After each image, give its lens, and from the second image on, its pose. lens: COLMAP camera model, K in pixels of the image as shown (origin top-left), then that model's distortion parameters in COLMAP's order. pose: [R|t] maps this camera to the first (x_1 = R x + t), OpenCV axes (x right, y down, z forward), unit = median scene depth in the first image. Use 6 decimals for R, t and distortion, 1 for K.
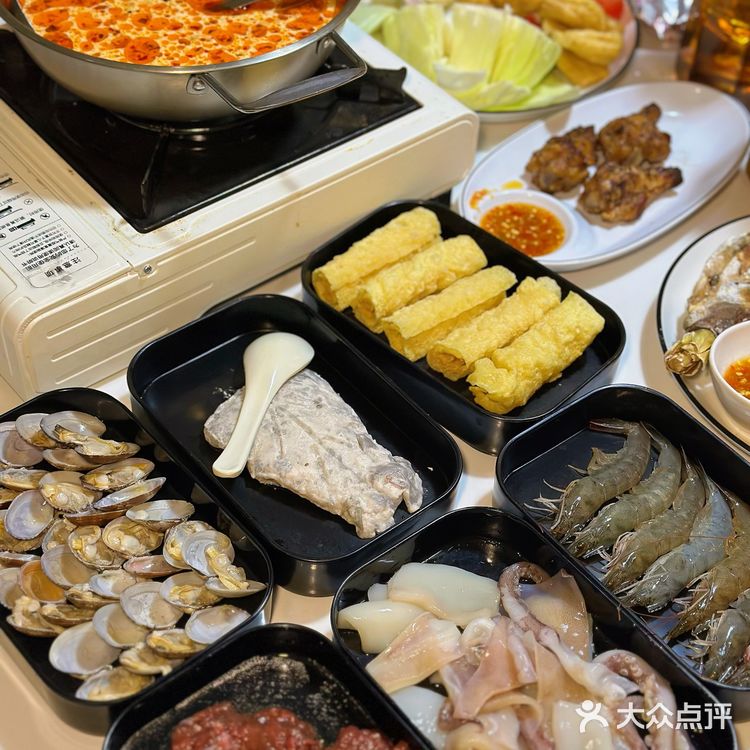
lens RADIAL K [[1363.1, 0, 375.0], [0, 1363.1, 375.0], [0, 0, 1]] dist [0.145555, -0.283504]
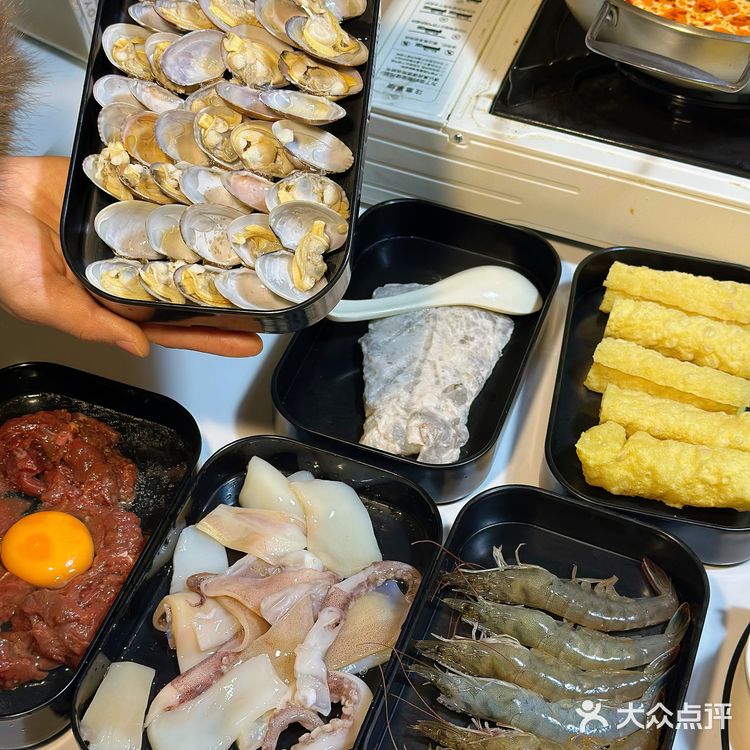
lens RADIAL K [[1363.1, 0, 375.0], [0, 1363.1, 375.0], [0, 0, 1]] dist [0.145555, -0.283504]
pose [[0.520674, 0.631820, -0.574198, 0.493960], [-0.634600, 0.736320, 0.234766, -0.146115], [0.571123, 0.242149, 0.784335, 0.206926]]
